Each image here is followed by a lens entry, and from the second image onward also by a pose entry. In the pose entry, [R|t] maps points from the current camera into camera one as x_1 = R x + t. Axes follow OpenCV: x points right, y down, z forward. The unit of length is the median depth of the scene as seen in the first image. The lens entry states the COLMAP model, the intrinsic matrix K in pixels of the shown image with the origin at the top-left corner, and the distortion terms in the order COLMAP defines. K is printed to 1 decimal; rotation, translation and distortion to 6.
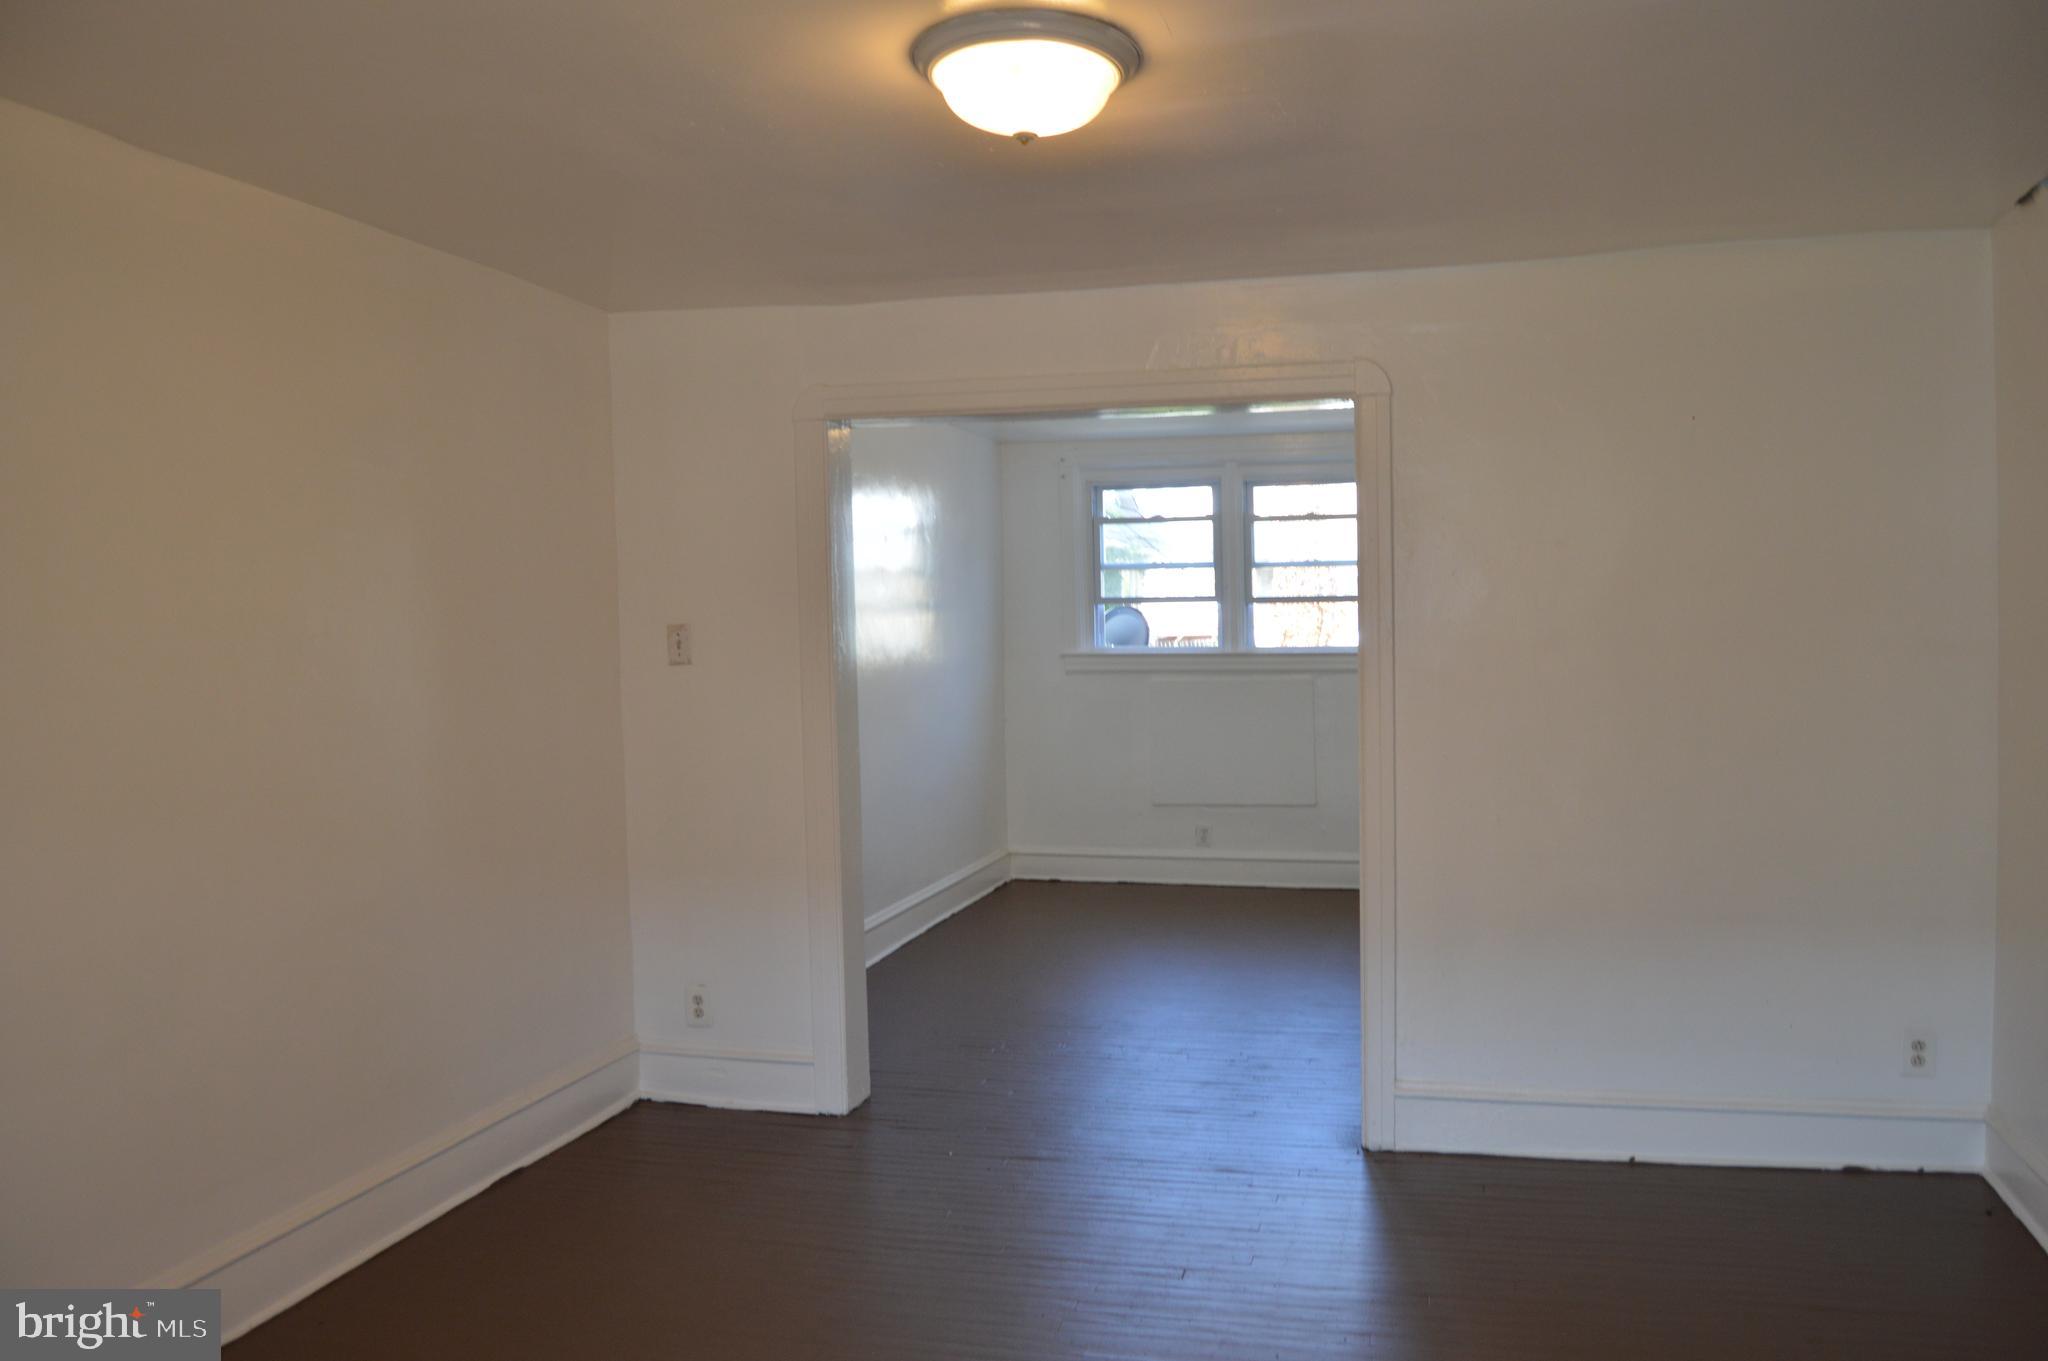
lens RADIAL K [[1615.1, 0, 1019.1], [0, 1615.1, 684.5], [0, 0, 1]] dist [-0.098942, 0.037437]
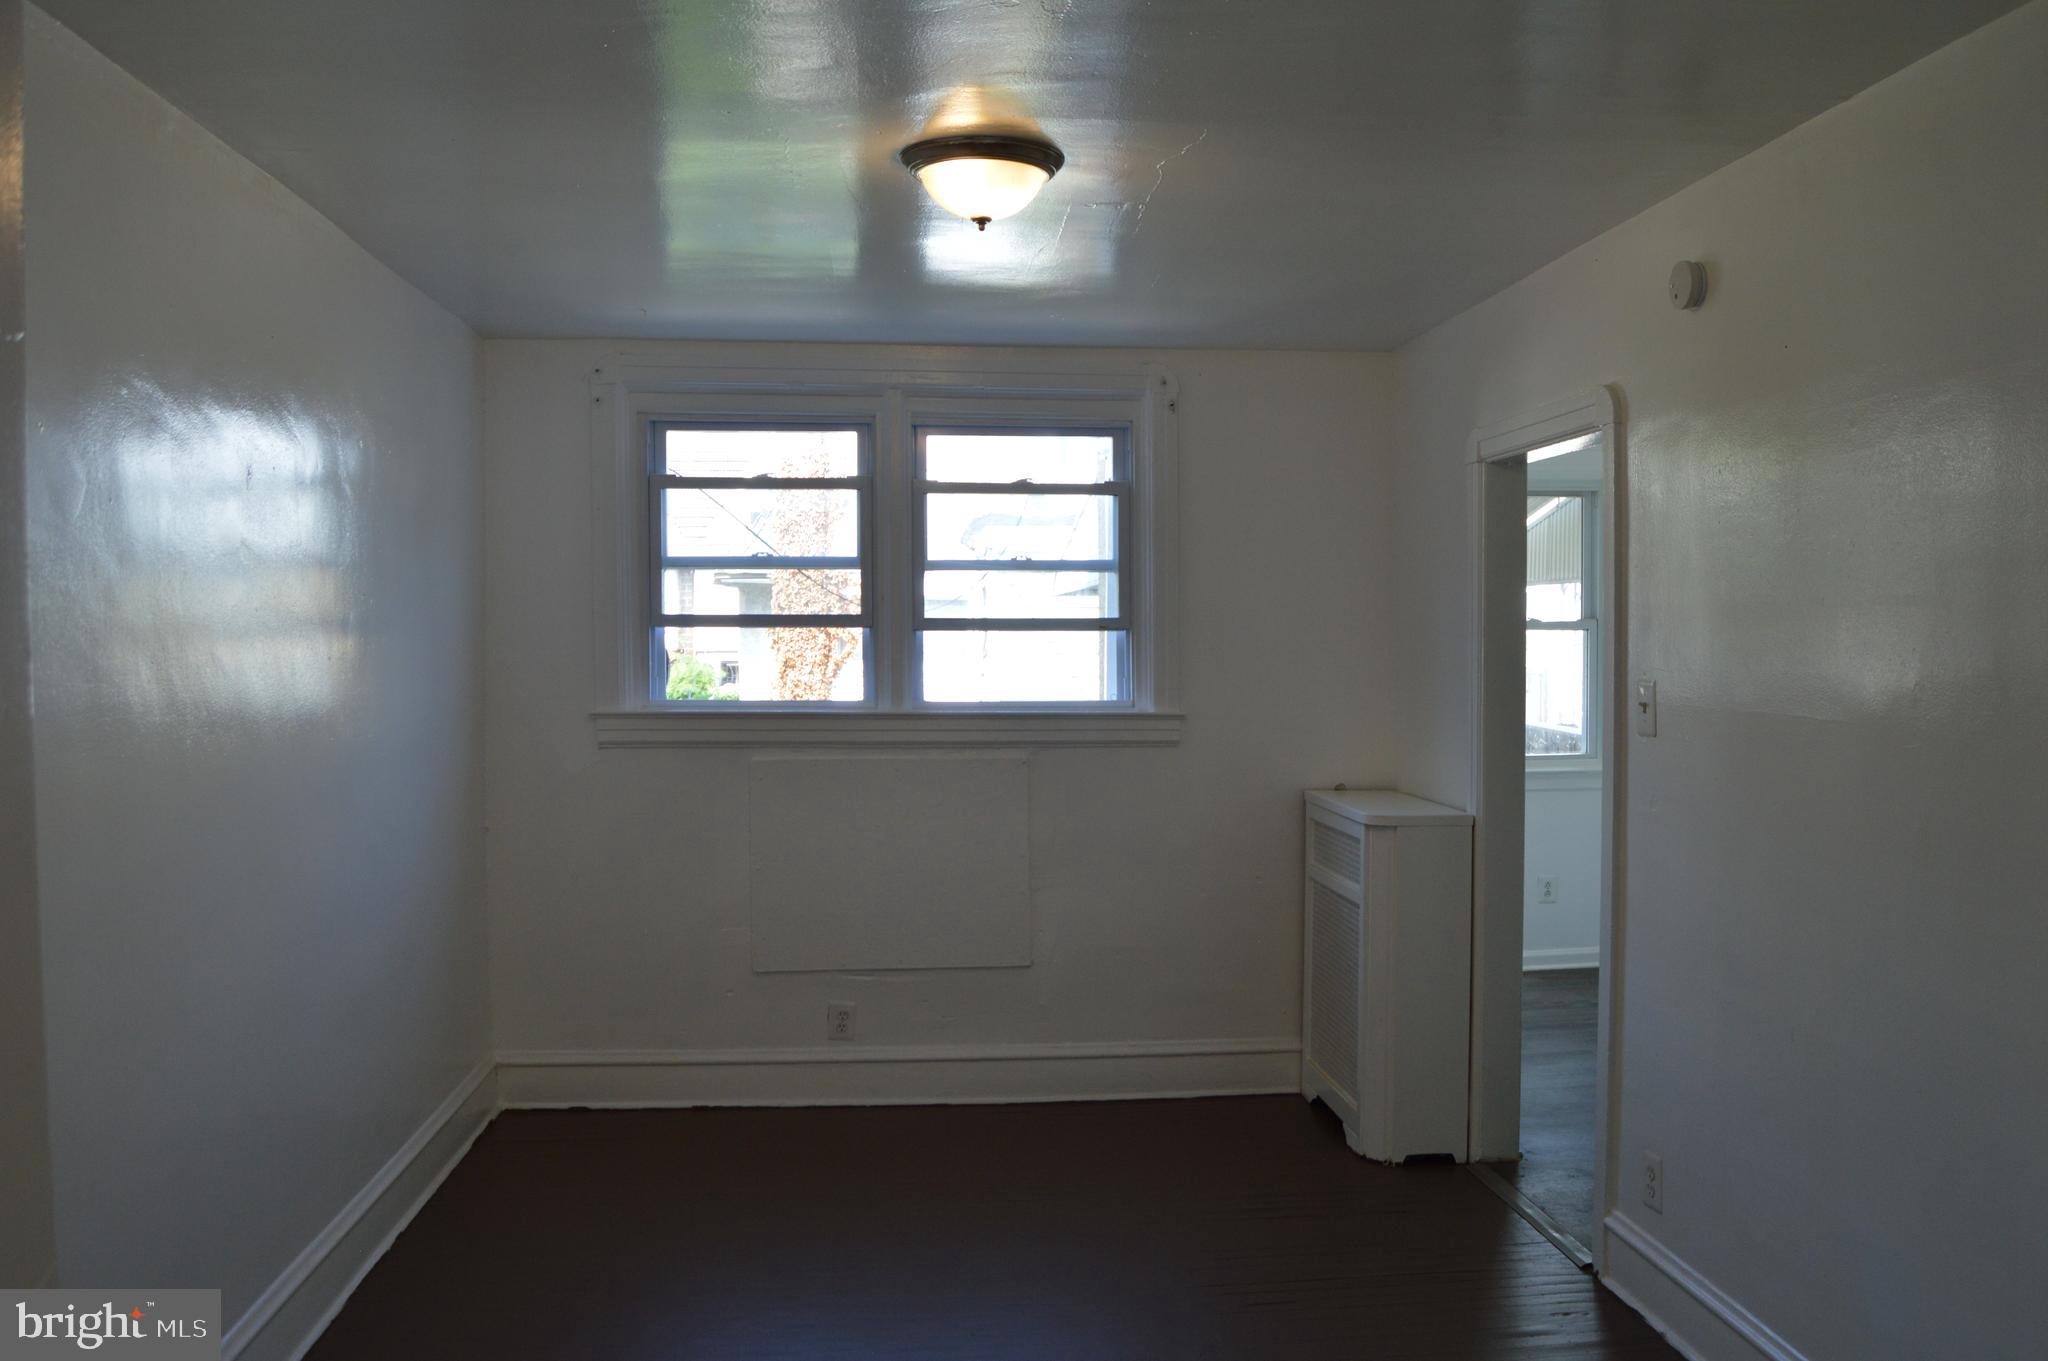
lens RADIAL K [[1615.1, 0, 1035.6], [0, 1615.1, 681.0], [0, 0, 1]] dist [-0.098942, 0.037437]
pose [[0.935097, 0.006296, 0.354337, -0.027810], [-0.000538, 0.999866, -0.016345, -0.021466], [-0.354393, 0.015094, 0.934975, 0.426897]]
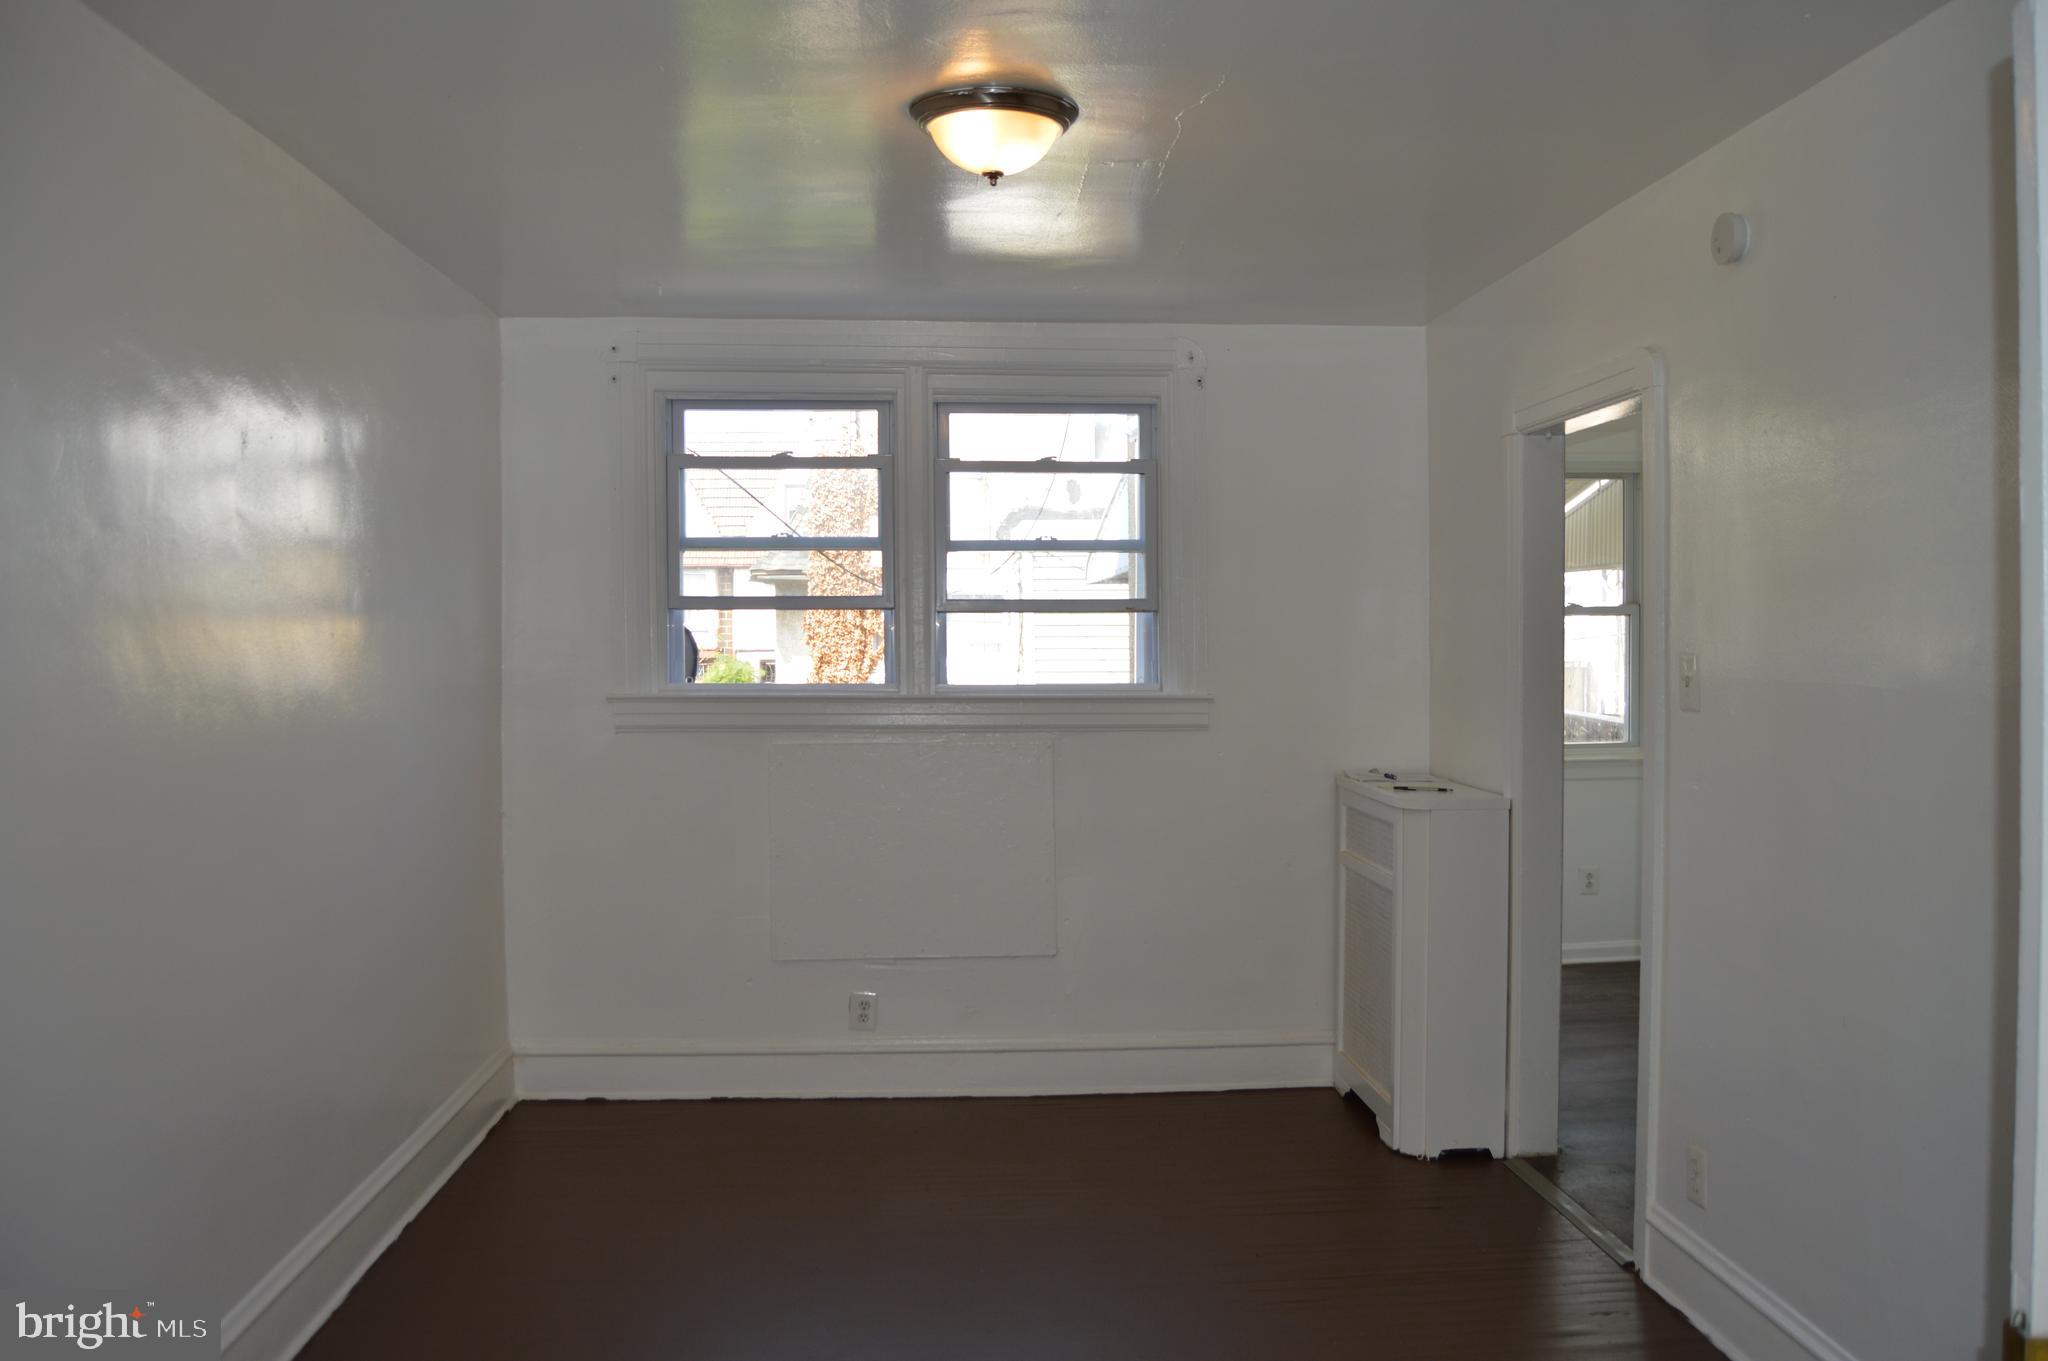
lens RADIAL K [[1615.1, 0, 1038.4], [0, 1615.1, 685.1], [0, 0, 1]] dist [-0.098942, 0.037437]
pose [[0.943247, 0.003784, 0.332070, -0.017657], [0.000946, 0.999900, -0.014080, -0.015262], [-0.332090, 0.013595, 0.943150, 0.437605]]
